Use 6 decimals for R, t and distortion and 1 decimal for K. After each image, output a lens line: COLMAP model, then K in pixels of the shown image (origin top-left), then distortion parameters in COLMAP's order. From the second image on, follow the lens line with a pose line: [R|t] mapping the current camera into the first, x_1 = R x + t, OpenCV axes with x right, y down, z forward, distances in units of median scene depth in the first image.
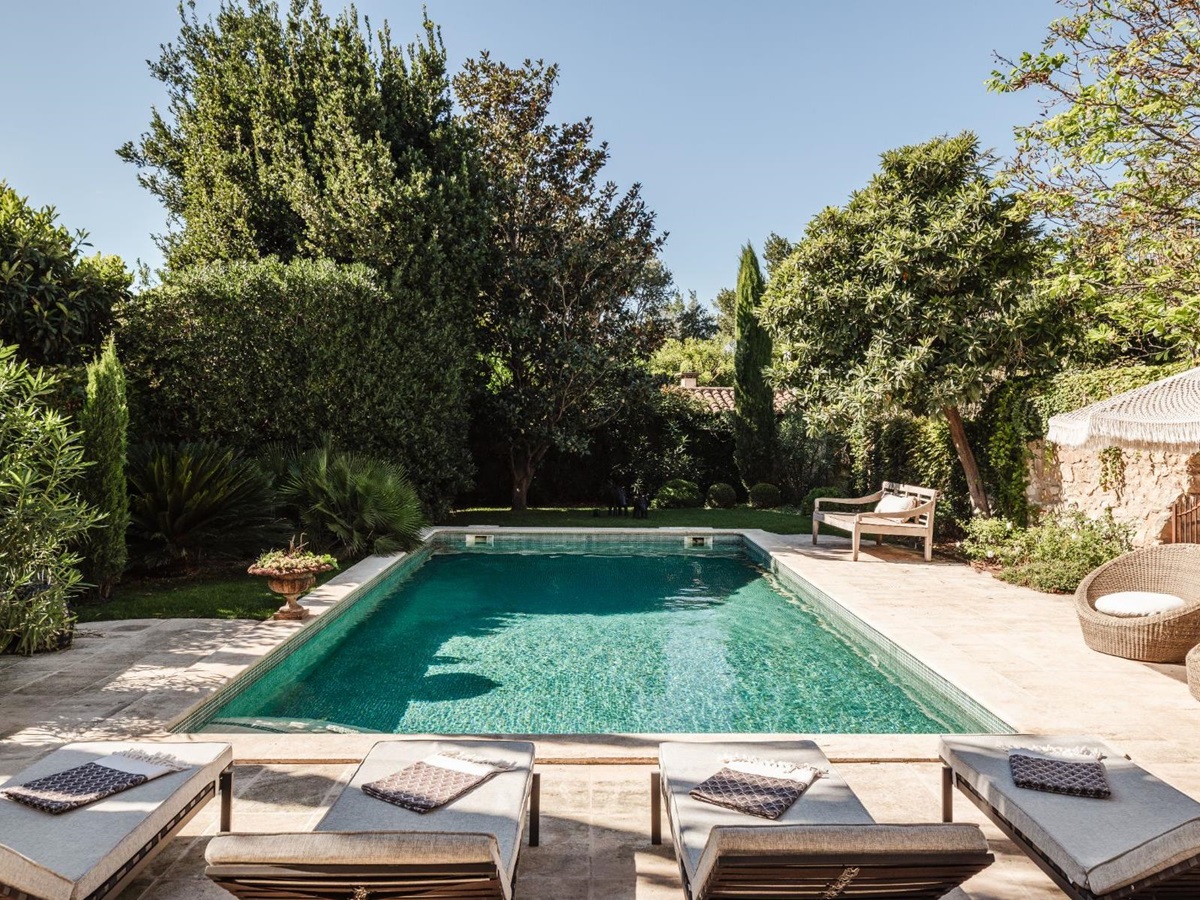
lens RADIAL K [[940.1, 0, 600.0], [0, 940.1, 450.0], [0, 0, 1]] dist [-0.003506, -0.010054]
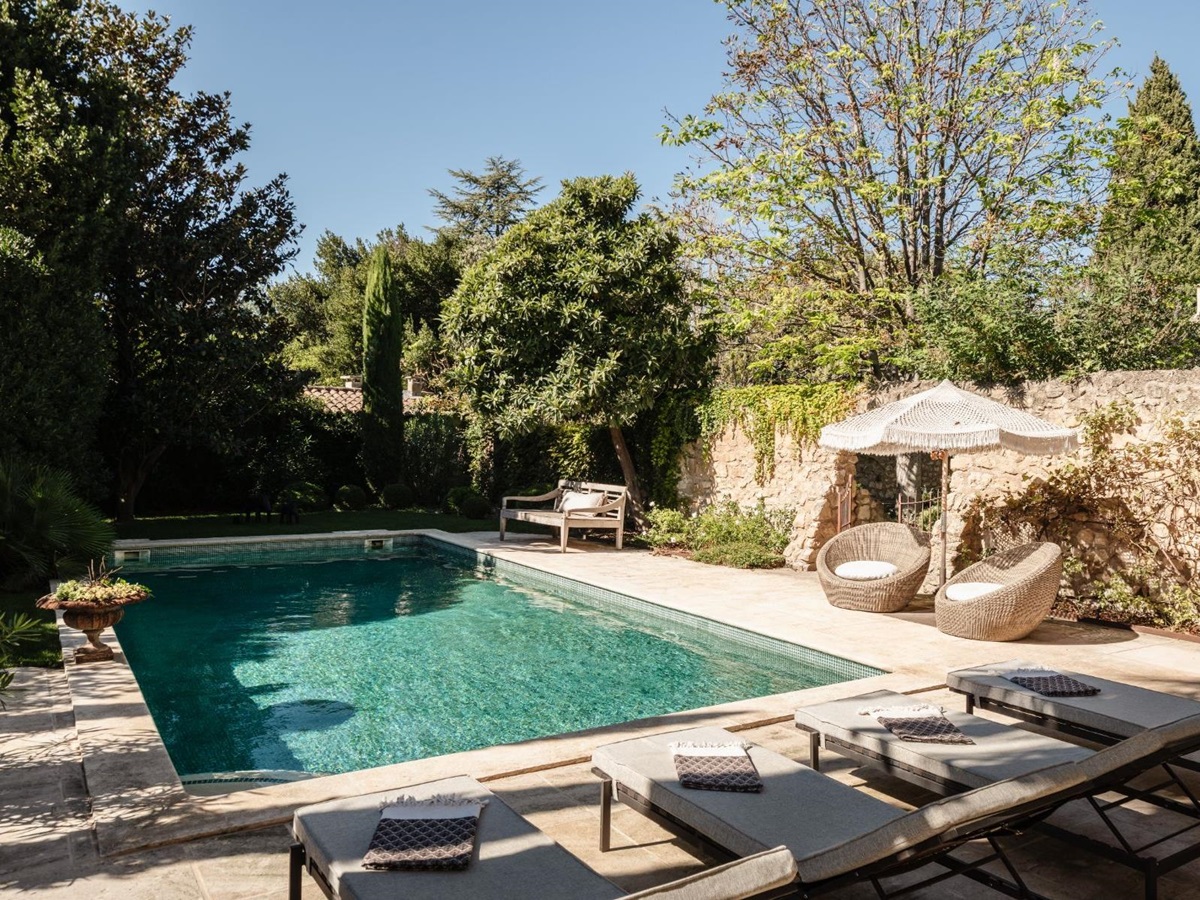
lens RADIAL K [[940.4, 0, 600.0], [0, 940.4, 450.0], [0, 0, 1]] dist [-0.063343, 0.078040]
pose [[0.858784, -0.004157, 0.512320, -0.237319], [0.003033, 0.999991, 0.003030, -0.004748], [-0.512328, -0.001048, 0.858789, 0.040740]]
